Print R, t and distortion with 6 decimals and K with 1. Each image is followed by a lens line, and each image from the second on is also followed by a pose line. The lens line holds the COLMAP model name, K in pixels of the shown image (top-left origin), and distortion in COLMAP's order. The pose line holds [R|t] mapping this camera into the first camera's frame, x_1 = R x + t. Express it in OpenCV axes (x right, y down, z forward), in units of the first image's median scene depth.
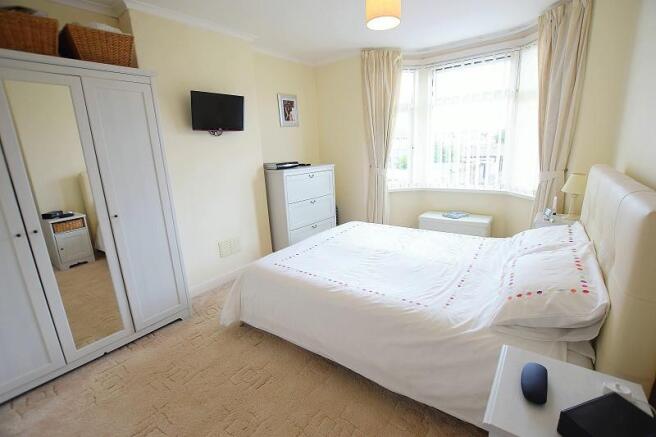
lens RADIAL K [[293.0, 0, 328.8], [0, 293.0, 219.7], [0, 0, 1]] dist [-0.028401, 0.001054]
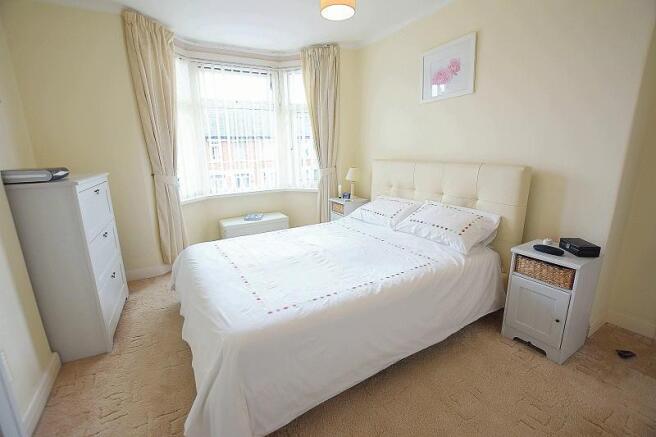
lens RADIAL K [[293.0, 0, 328.8], [0, 293.0, 218.6], [0, 0, 1]] dist [-0.028401, 0.001054]
pose [[0.379607, -0.171421, 0.909128, -0.466609], [0.222461, 0.970764, 0.090154, -0.052269], [-0.898003, 0.168022, 0.406643, 0.413703]]
